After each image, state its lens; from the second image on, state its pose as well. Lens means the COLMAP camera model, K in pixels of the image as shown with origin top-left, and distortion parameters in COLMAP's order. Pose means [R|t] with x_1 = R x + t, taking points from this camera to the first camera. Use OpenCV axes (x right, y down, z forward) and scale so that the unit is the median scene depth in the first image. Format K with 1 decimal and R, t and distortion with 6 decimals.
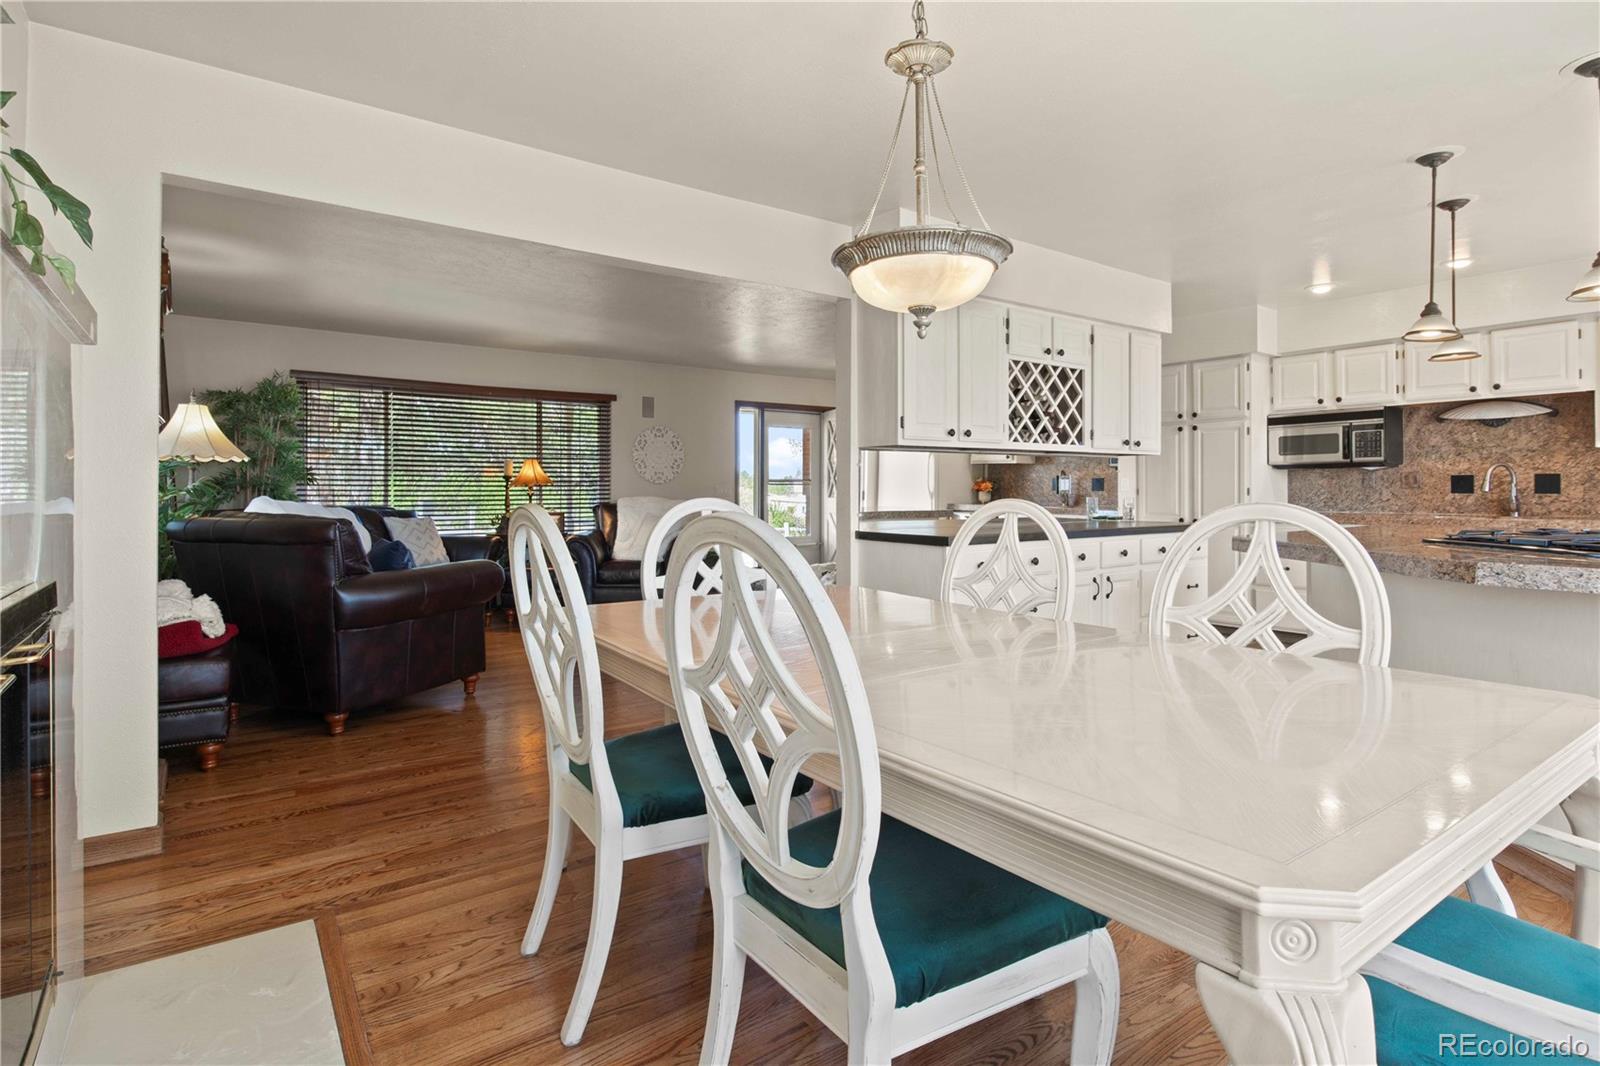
lens RADIAL K [[809.3, 0, 815.1], [0, 809.3, 489.5], [0, 0, 1]] dist [-0.000153, -0.001174]
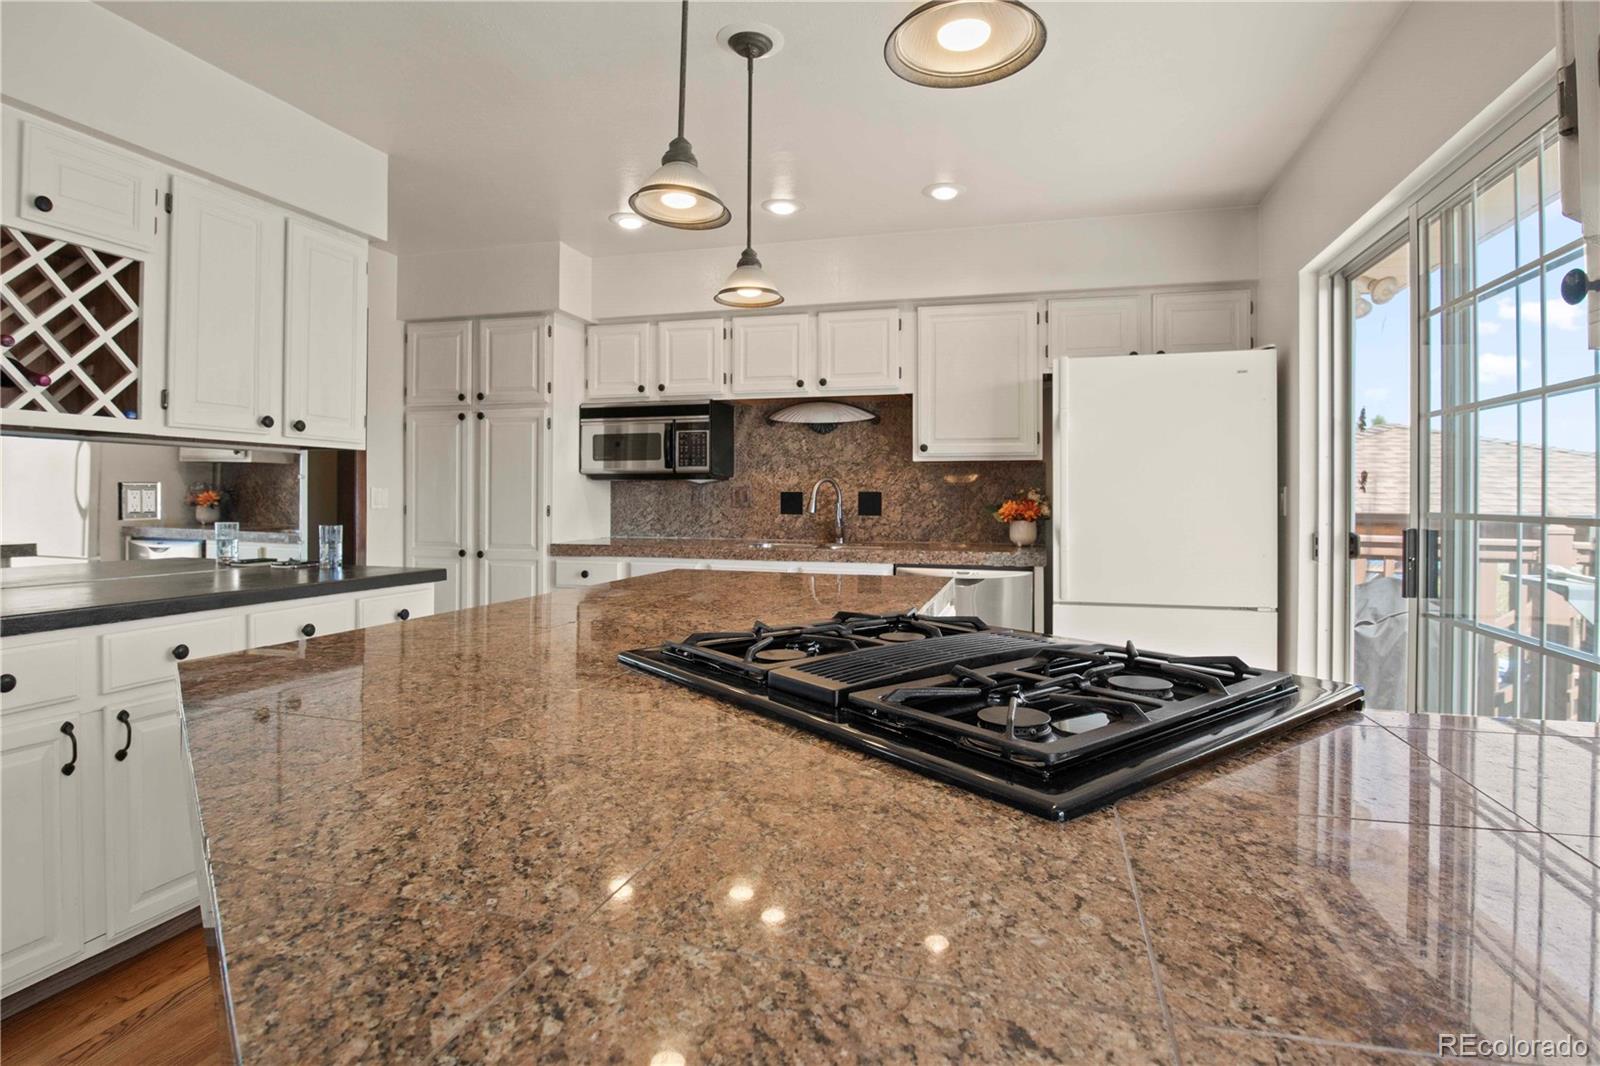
lens RADIAL K [[824.9, 0, 804.4], [0, 824.9, 501.6], [0, 0, 1]] dist [-0.002480, -0.000287]
pose [[0.797246, 0.006059, 0.603625, 0.312016], [-0.008707, 0.999961, 0.001463, -0.009345], [-0.603592, -0.006422, 0.797267, 0.333985]]
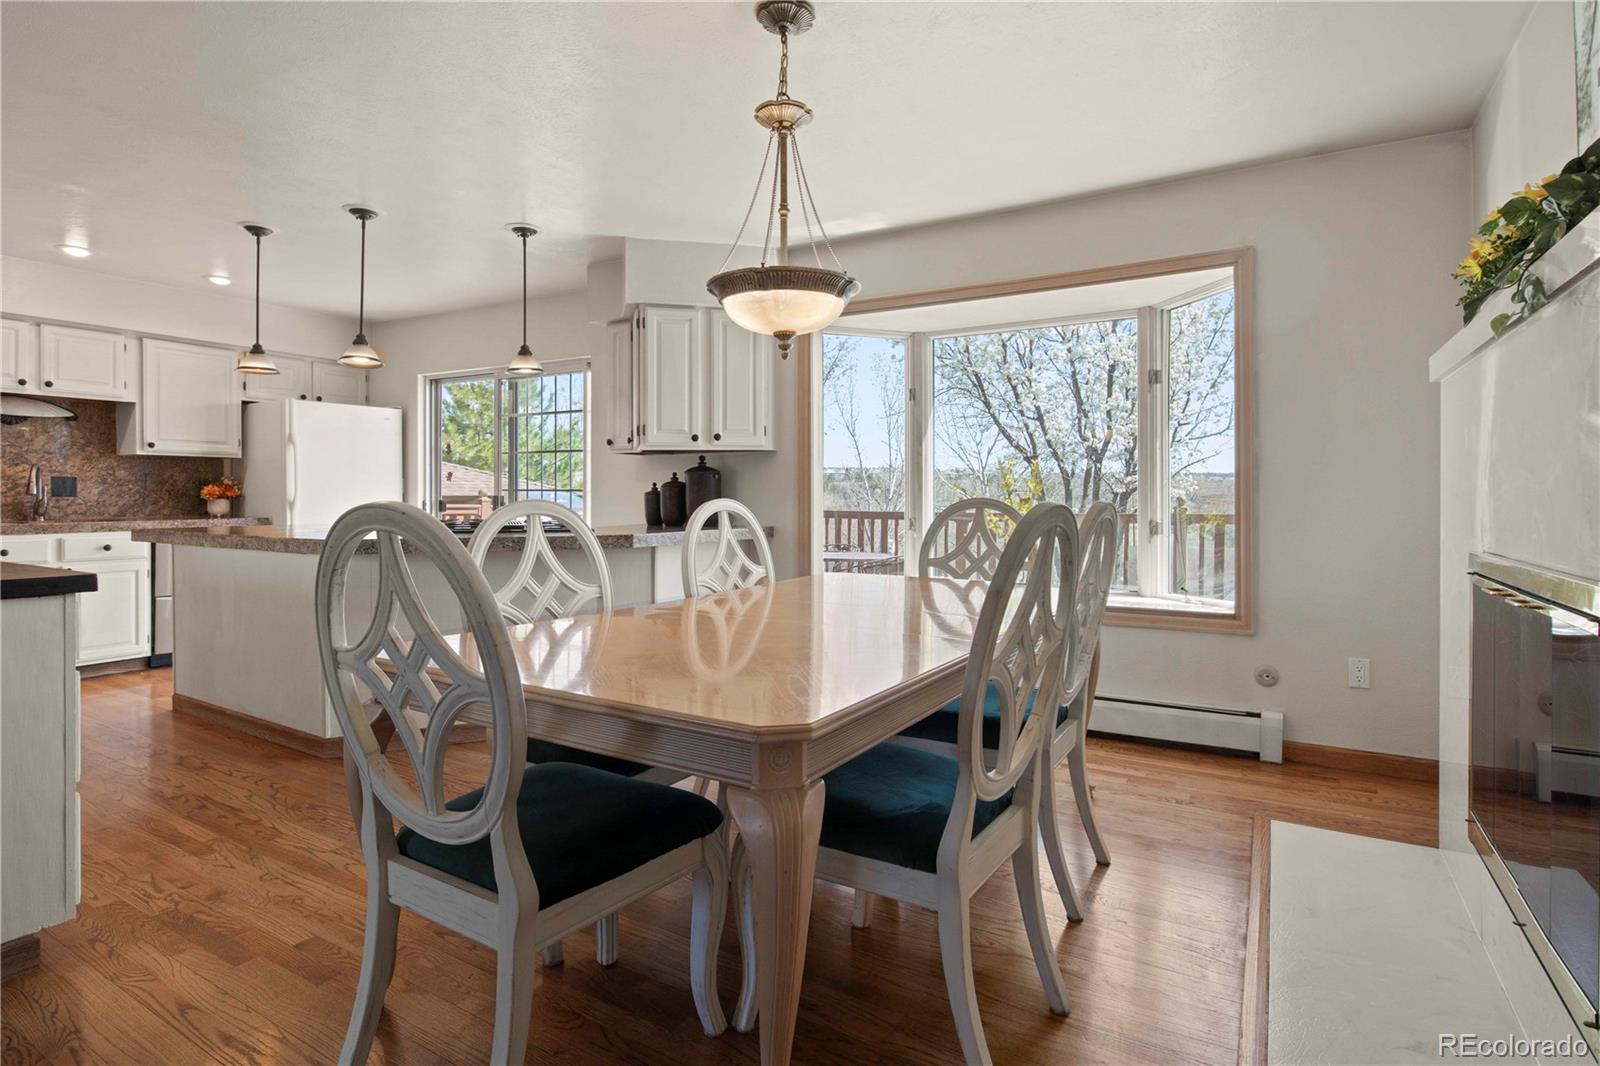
lens RADIAL K [[807.8, 0, 802.8], [0, 807.8, 495.3], [0, 0, 1]] dist [-0.003210, -0.001873]
pose [[-0.381586, 0.001256, 0.924332, -0.341004], [-0.001262, 0.999997, -0.001880, 0.003704], [-0.924332, -0.001884, -0.381584, 0.501612]]
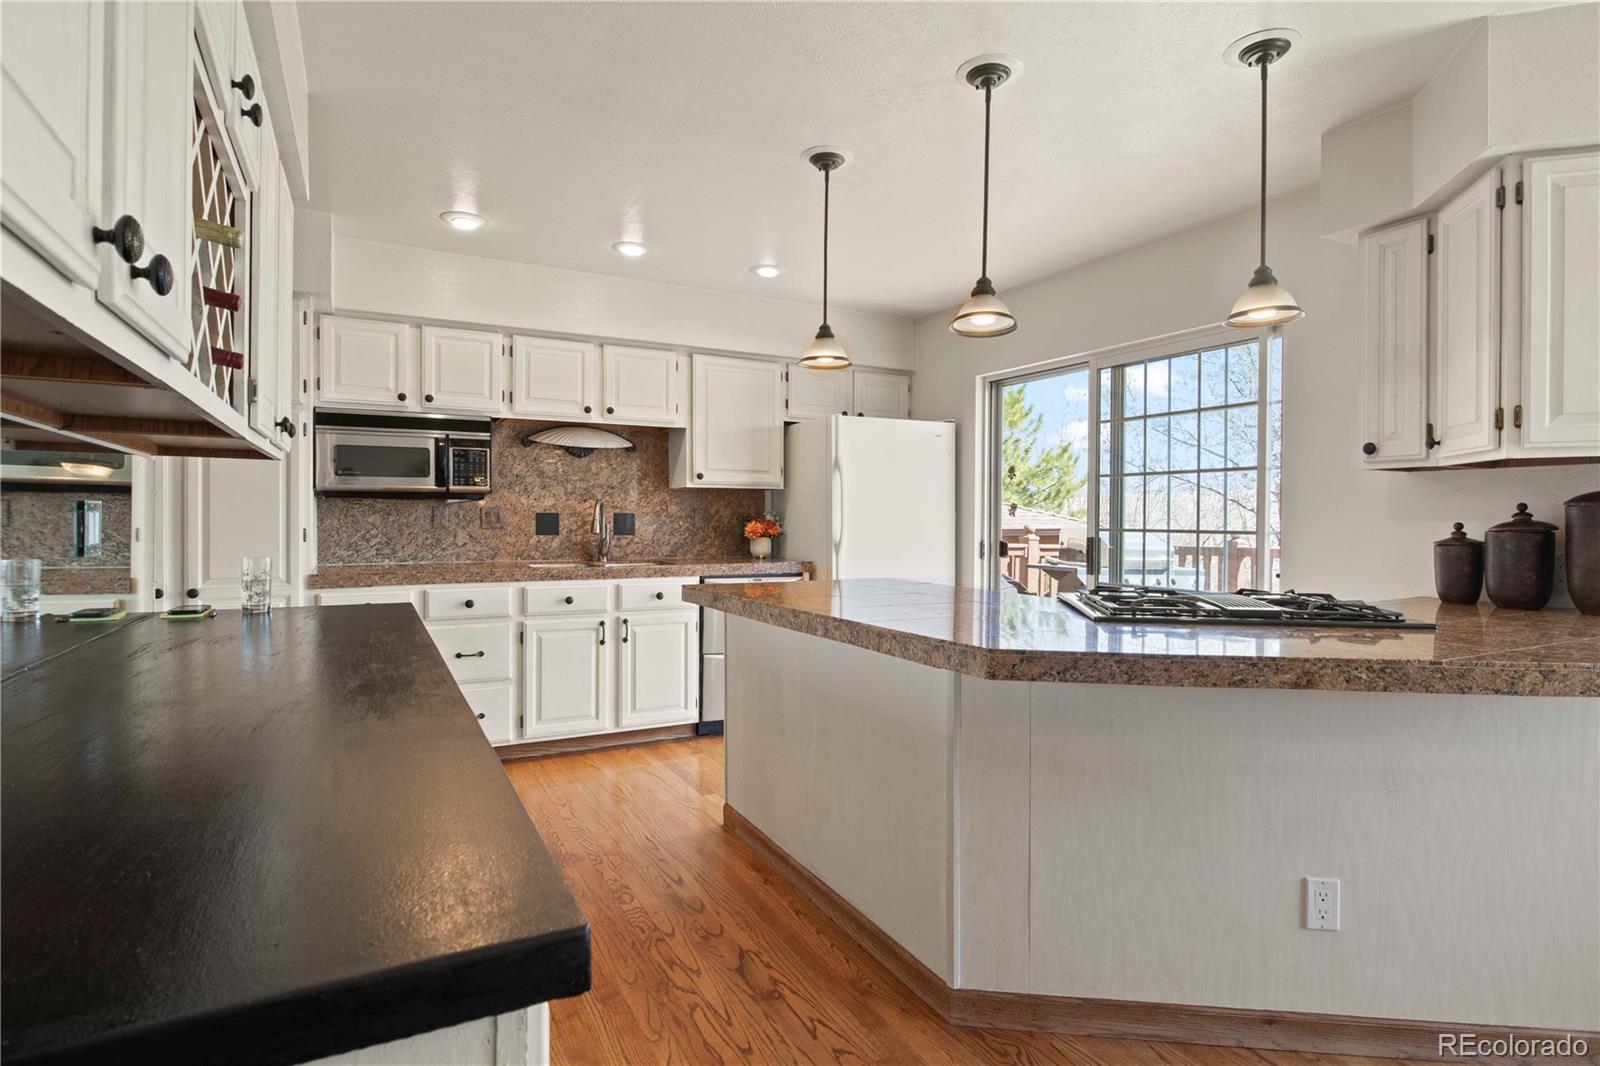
lens RADIAL K [[820.5, 0, 797.3], [0, 820.5, 516.8], [0, 0, 1]] dist [-0.001817, -0.001337]
pose [[0.161106, 0.007290, 0.986910, 0.019866], [-0.006153, 0.999961, -0.006382, -0.010066], [-0.986918, -0.005044, 0.161145, 0.616262]]
